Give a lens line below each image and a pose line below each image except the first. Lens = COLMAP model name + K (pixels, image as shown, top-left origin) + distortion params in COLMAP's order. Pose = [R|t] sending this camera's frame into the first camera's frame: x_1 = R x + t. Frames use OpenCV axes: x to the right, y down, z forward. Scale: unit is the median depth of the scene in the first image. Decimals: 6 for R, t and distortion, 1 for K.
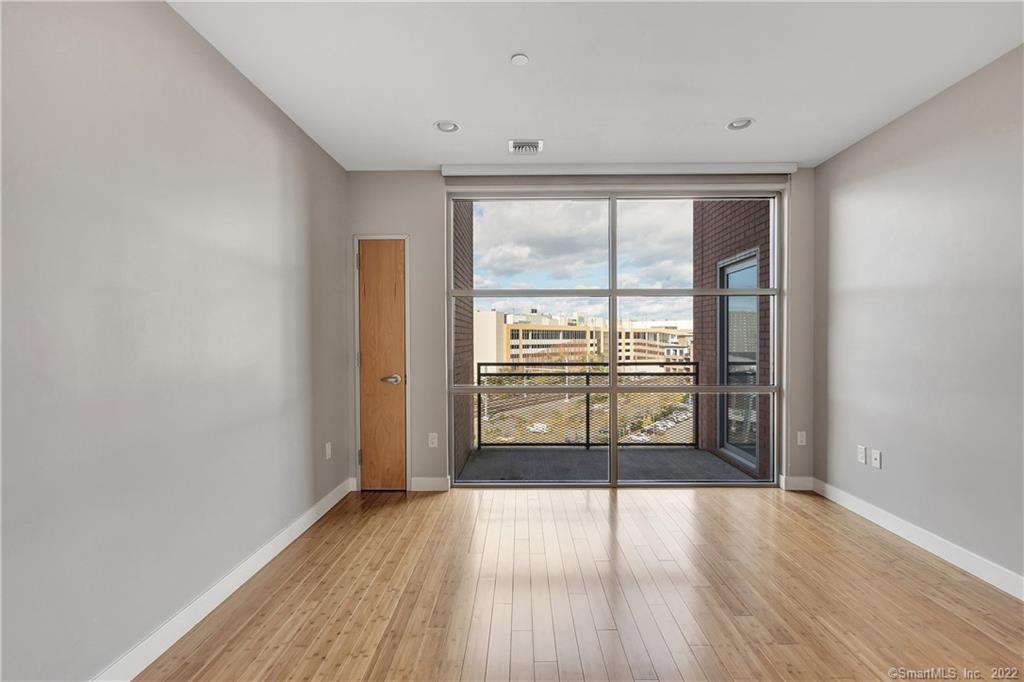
lens RADIAL K [[465.0, 0, 525.4], [0, 465.0, 344.2], [0, 0, 1]] dist [0.001925, -0.001921]
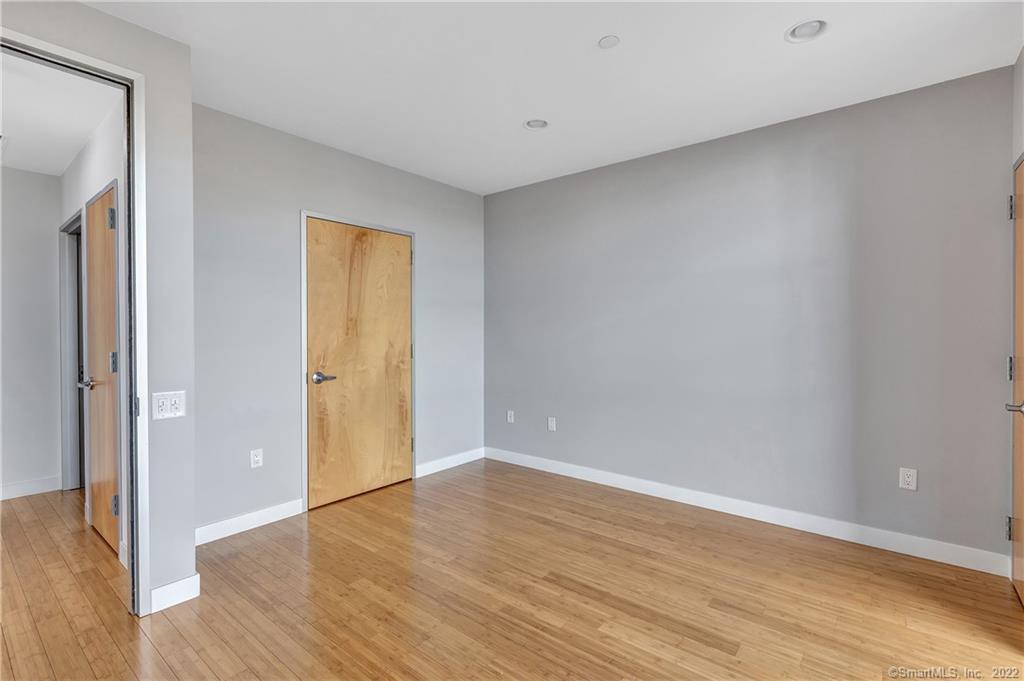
lens RADIAL K [[465.0, 0, 528.3], [0, 465.0, 344.0], [0, 0, 1]] dist [0.001925, -0.001921]
pose [[-0.604704, 0.026542, -0.796008, 0.493086], [-0.008414, 0.999176, 0.039709, -0.013781], [0.796406, 0.030710, -0.603982, 0.858839]]
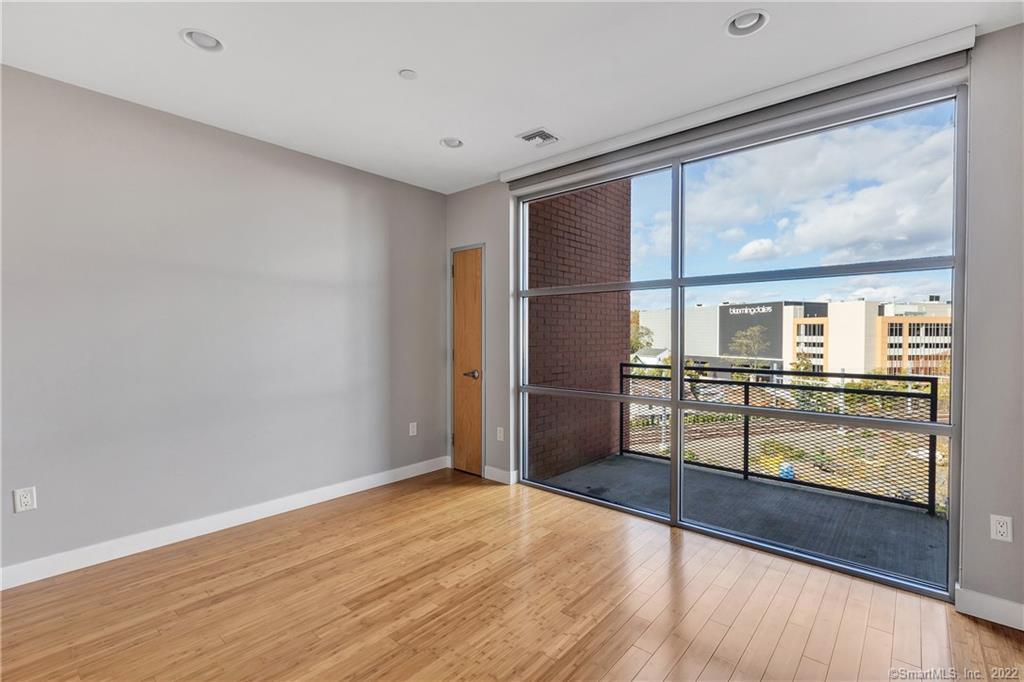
lens RADIAL K [[465.0, 0, 512.7], [0, 465.0, 342.2], [0, 0, 1]] dist [0.001925, -0.001921]
pose [[0.759467, 0.016195, -0.650344, 0.509781], [-0.012692, 0.999869, 0.010078, -0.013617], [0.650422, 0.000600, 0.759573, 0.215734]]
